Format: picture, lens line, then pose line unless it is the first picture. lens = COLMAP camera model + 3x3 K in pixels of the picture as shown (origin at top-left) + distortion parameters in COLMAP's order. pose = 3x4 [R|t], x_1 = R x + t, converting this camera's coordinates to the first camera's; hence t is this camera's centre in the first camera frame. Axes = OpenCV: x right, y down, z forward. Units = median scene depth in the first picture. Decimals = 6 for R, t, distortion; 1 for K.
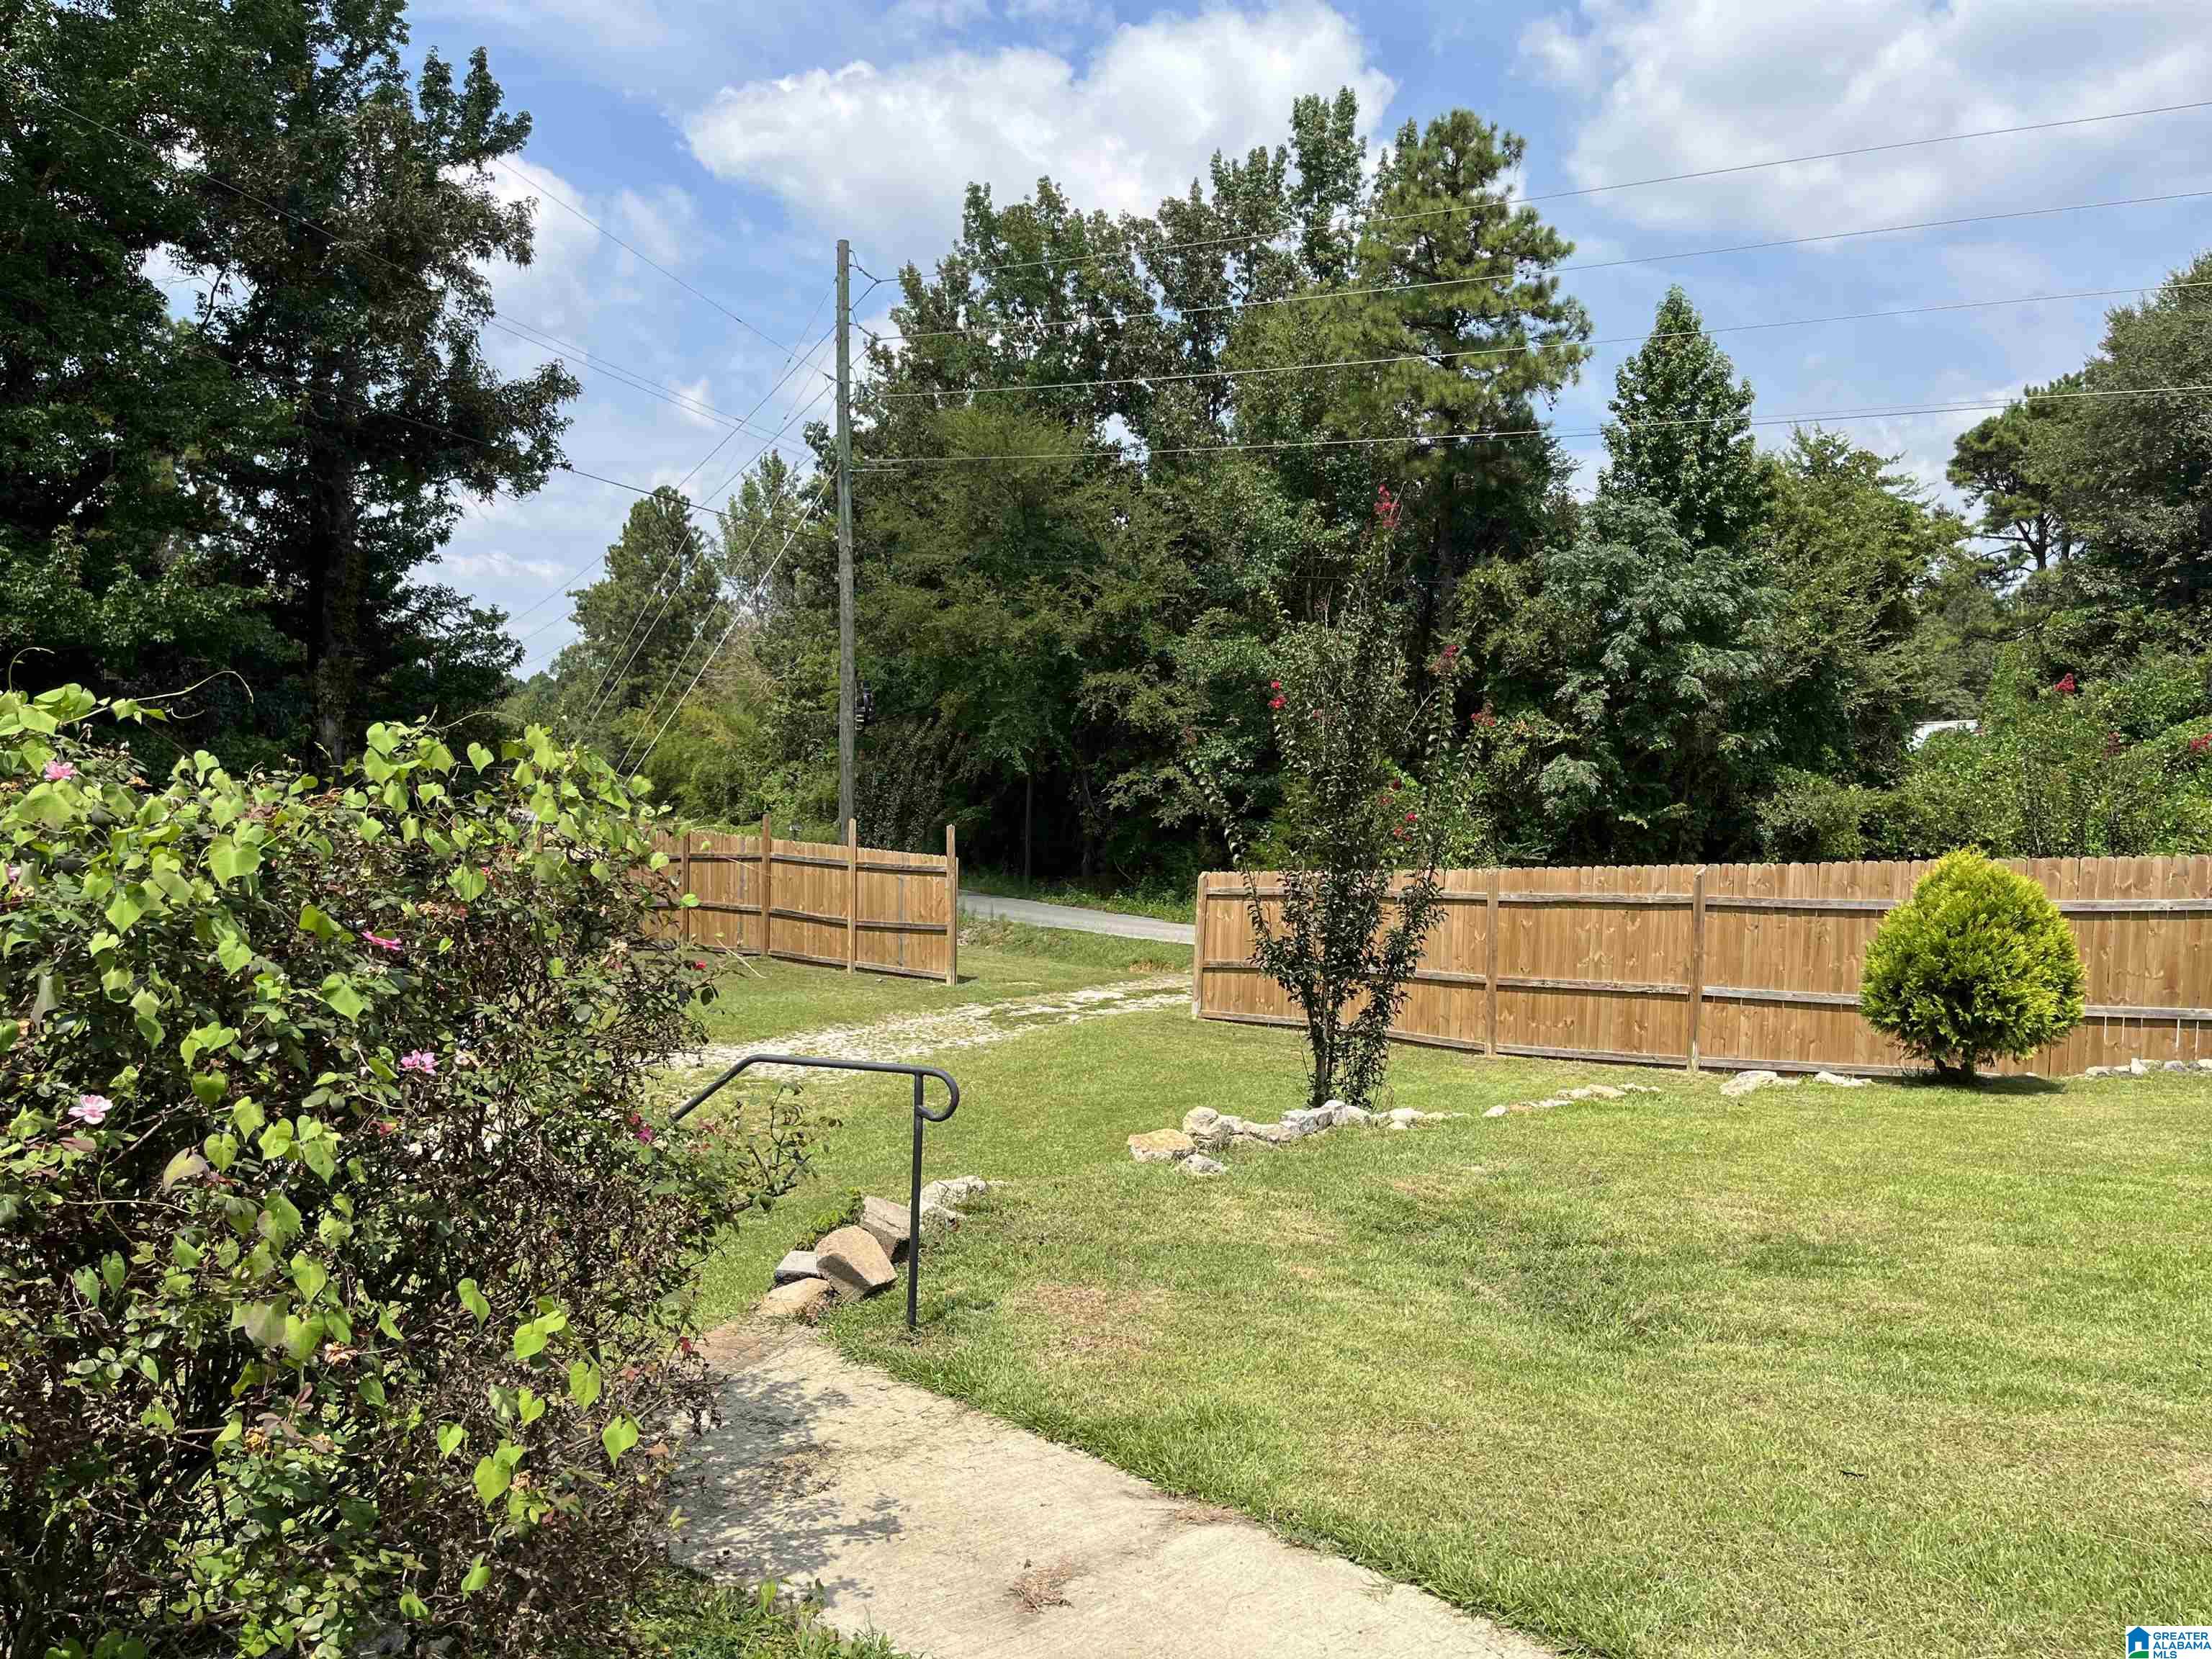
lens RADIAL K [[1662.6, 0, 1104.2], [0, 1662.6, 834.5], [0, 0, 1]] dist [0.067228, -0.094939]
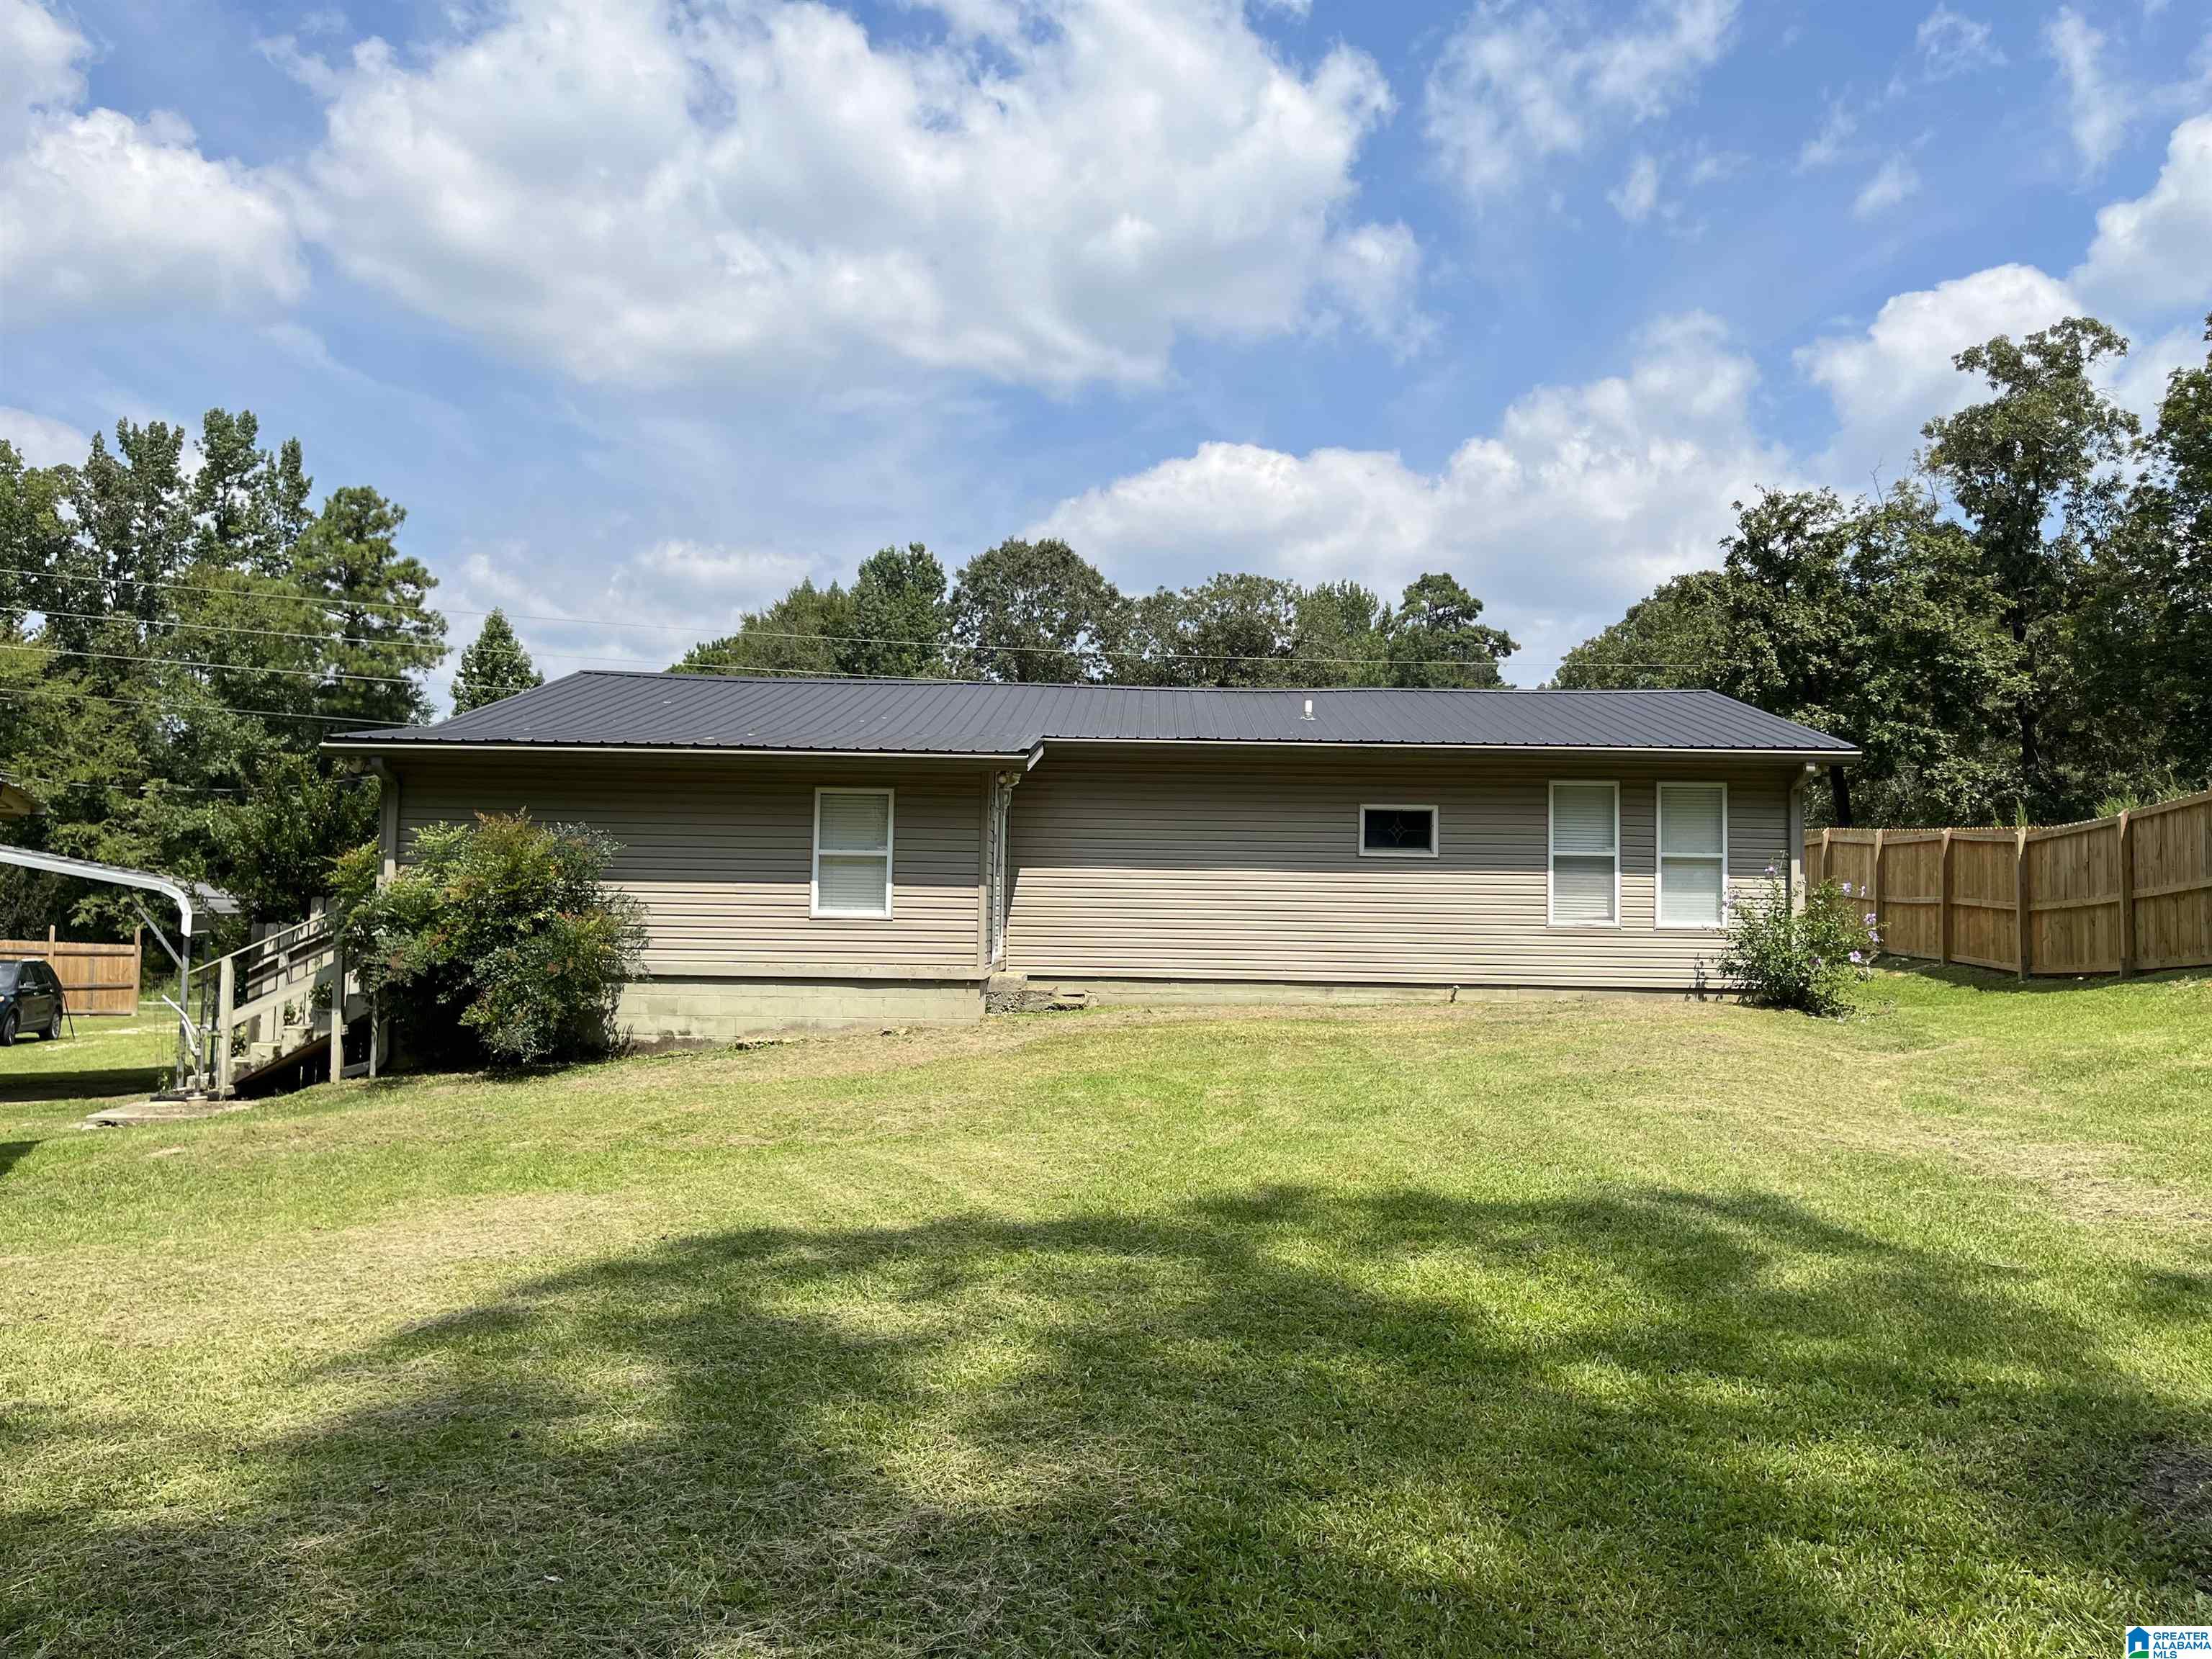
lens RADIAL K [[1662.6, 0, 1115.4], [0, 1662.6, 830.3], [0, 0, 1]] dist [0.067228, -0.094939]
pose [[0.740118, 0.030899, 0.671767, -0.361067], [0.022221, 0.997275, -0.070354, 0.027702], [-0.672110, 0.066998, 0.737414, -0.711937]]
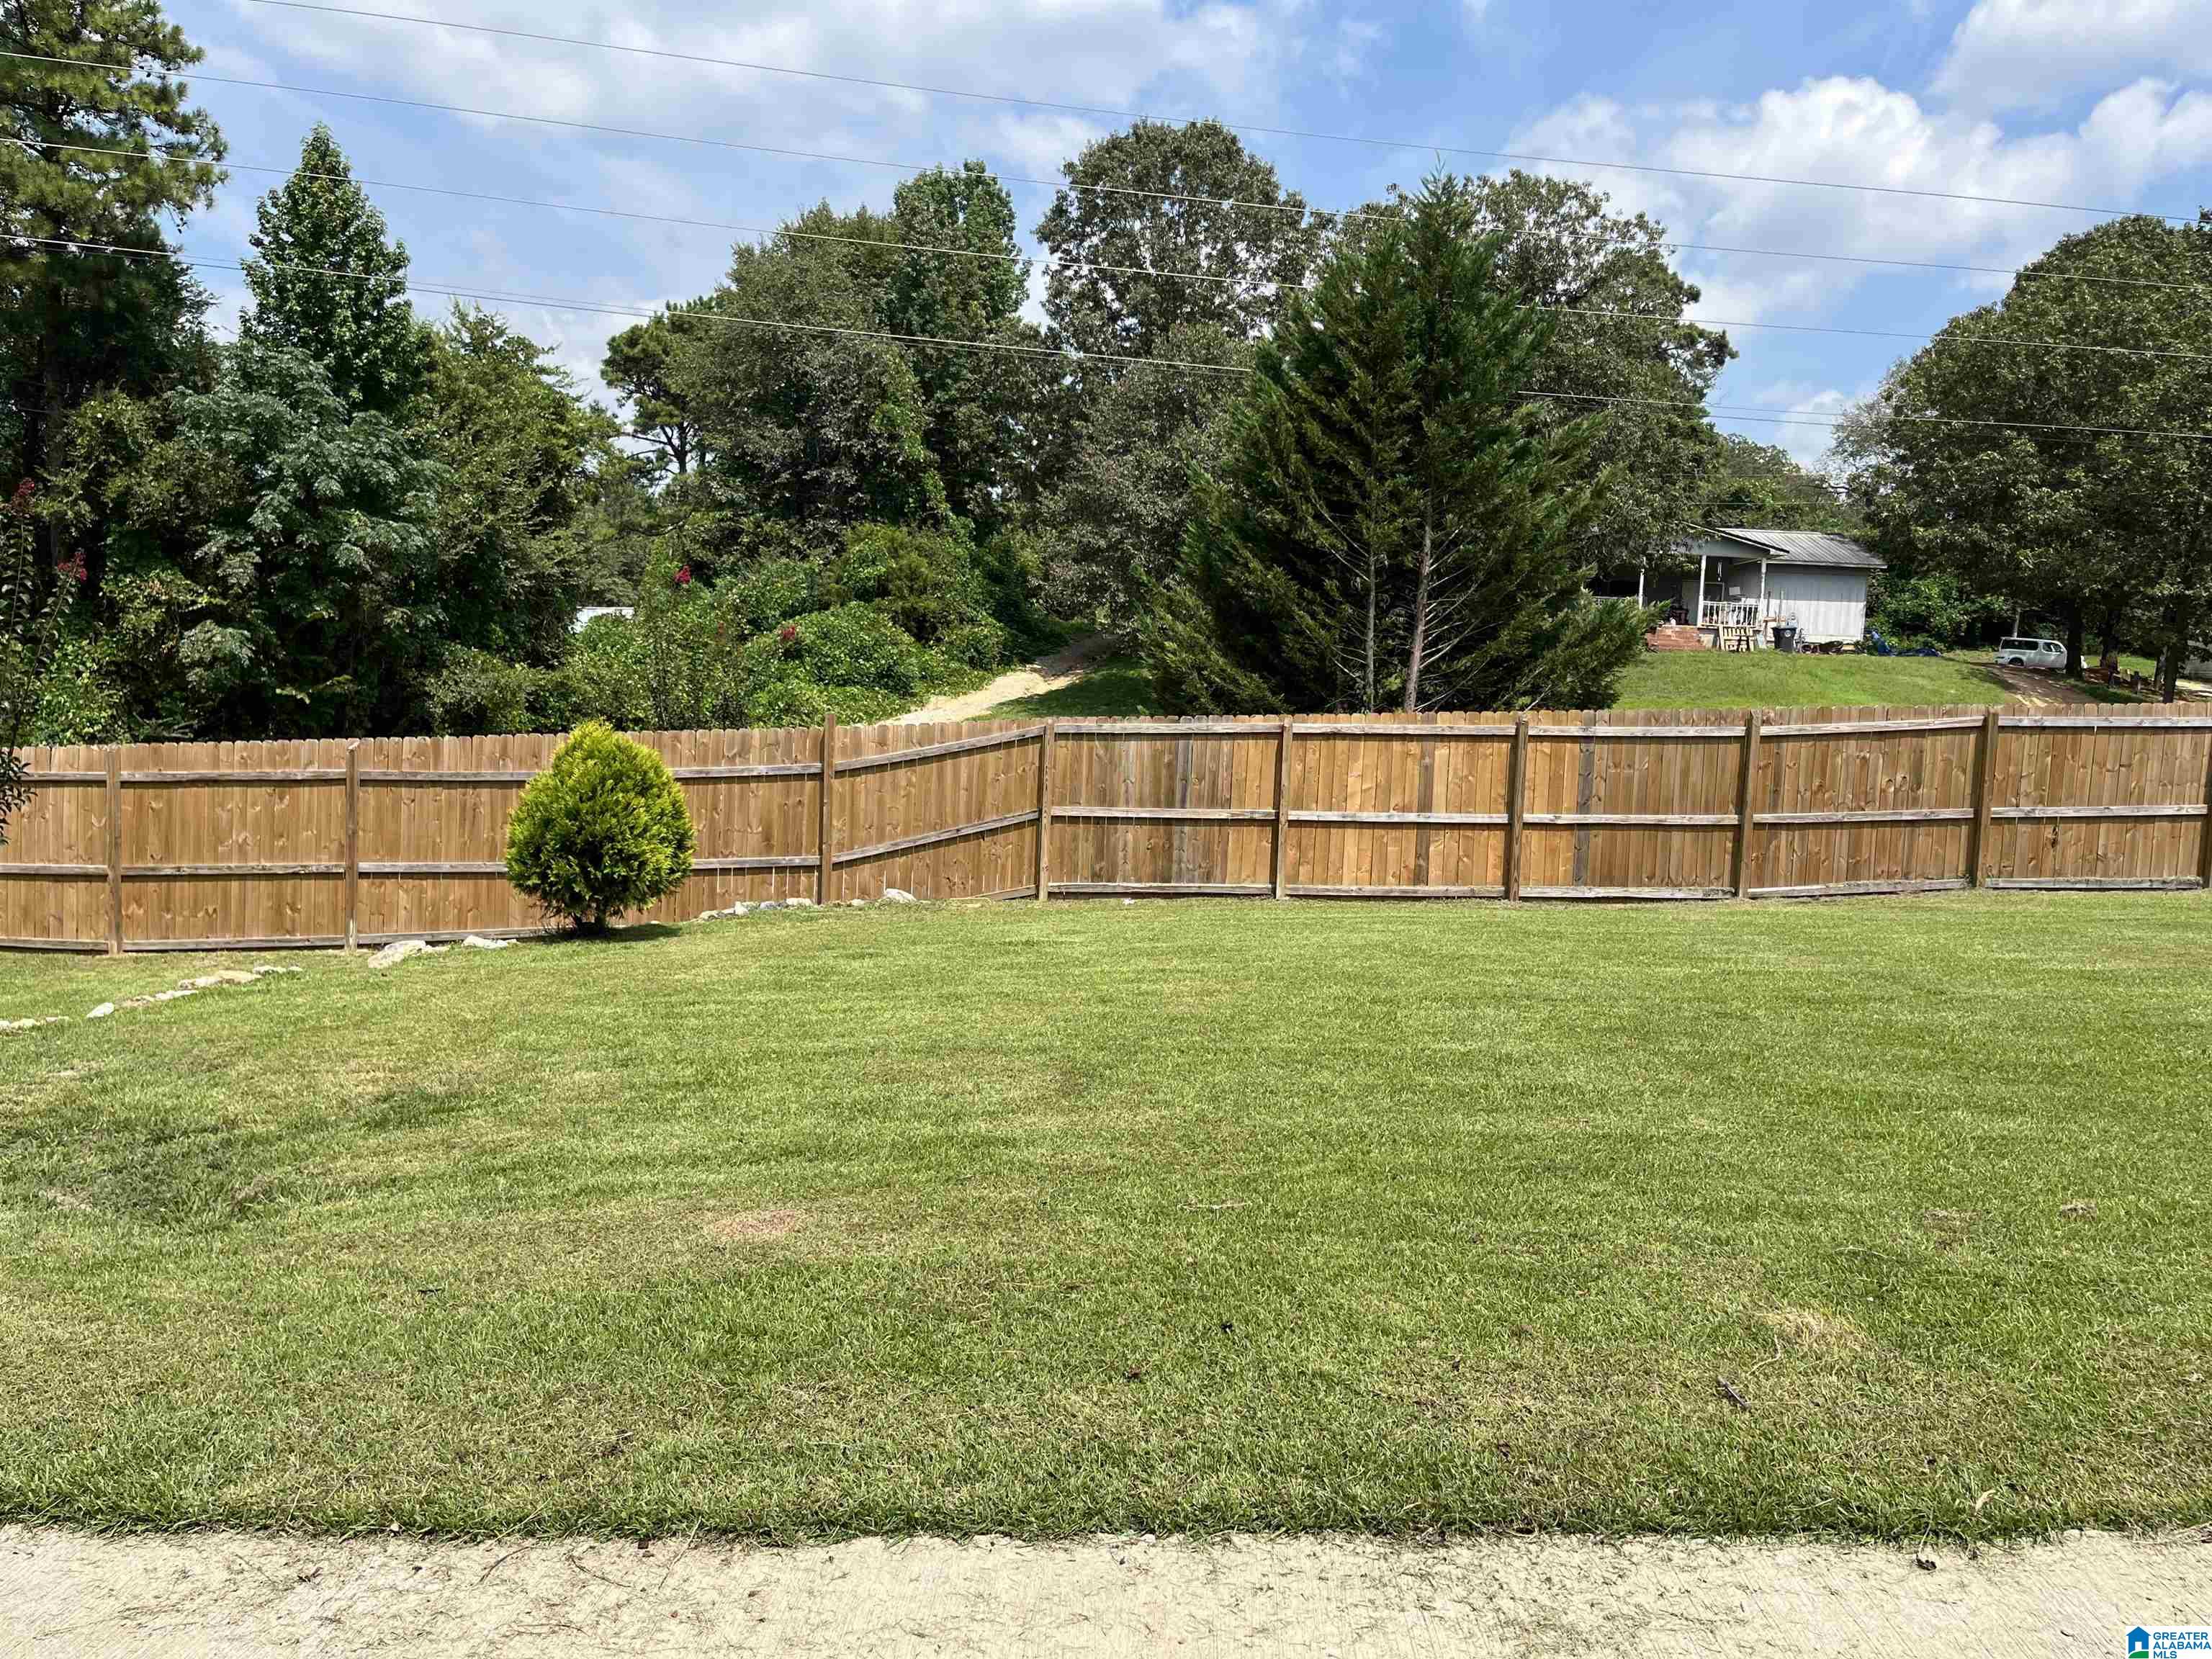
lens RADIAL K [[1662.6, 0, 1103.3], [0, 1662.6, 824.2], [0, 0, 1]] dist [0.067228, -0.094939]
pose [[0.731386, -0.040503, 0.680760, 0.003891], [-0.004844, 0.997901, 0.064577, 0.001115], [-0.681947, -0.050528, 0.729654, -0.005383]]
